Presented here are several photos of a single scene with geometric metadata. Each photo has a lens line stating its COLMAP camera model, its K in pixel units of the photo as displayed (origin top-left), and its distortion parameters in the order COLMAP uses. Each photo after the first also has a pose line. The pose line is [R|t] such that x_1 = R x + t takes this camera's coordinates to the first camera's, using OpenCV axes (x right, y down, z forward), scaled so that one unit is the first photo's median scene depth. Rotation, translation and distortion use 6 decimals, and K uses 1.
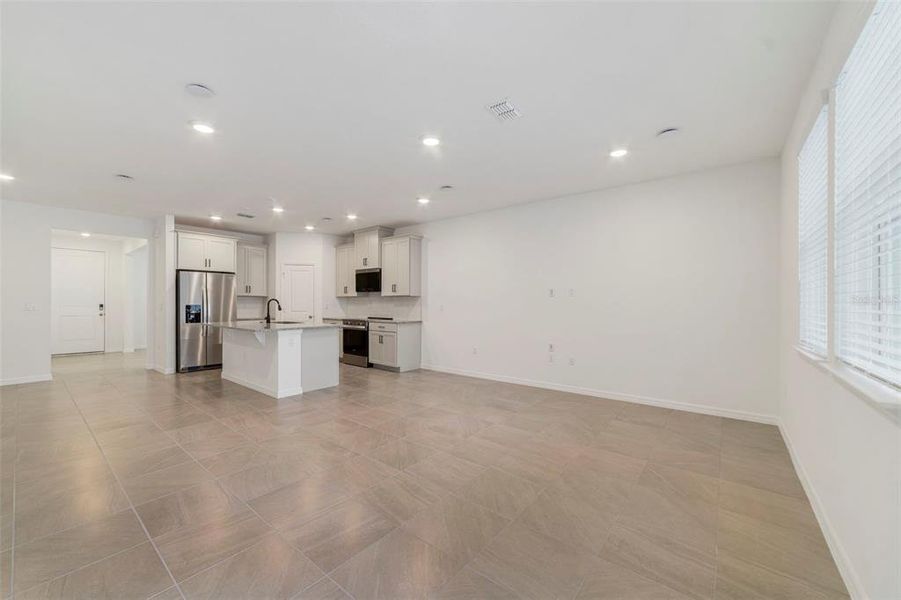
lens RADIAL K [[358.2, 0, 446.3], [0, 358.2, 302.4], [0, 0, 1]] dist [-0.002481, -0.000293]
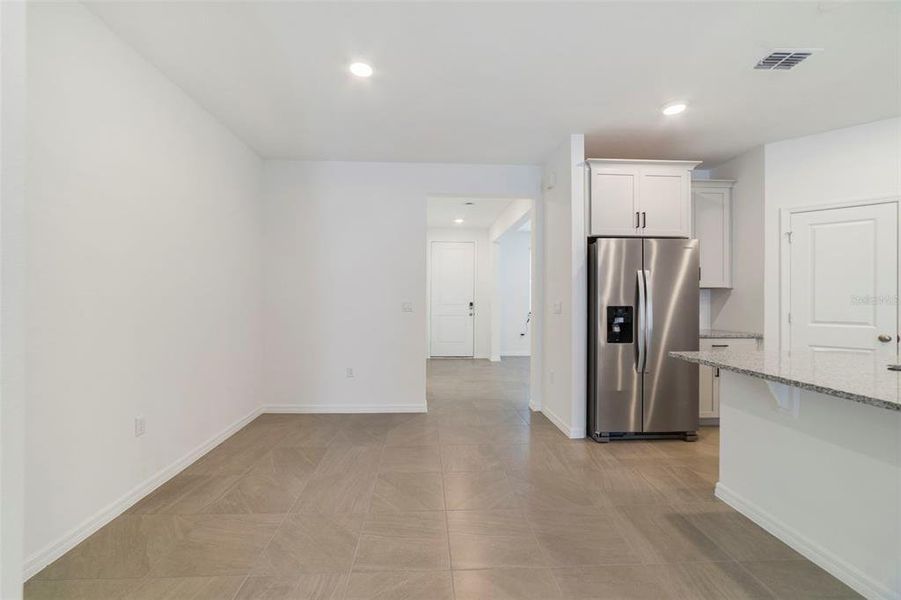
lens RADIAL K [[358.2, 0, 446.3], [0, 358.2, 302.4], [0, 0, 1]] dist [-0.002481, -0.000293]
pose [[0.686350, 0.005845, -0.727248, -0.493783], [-0.001649, 0.999978, 0.006481, -0.000868], [0.727270, -0.003249, 0.686344, 0.473161]]
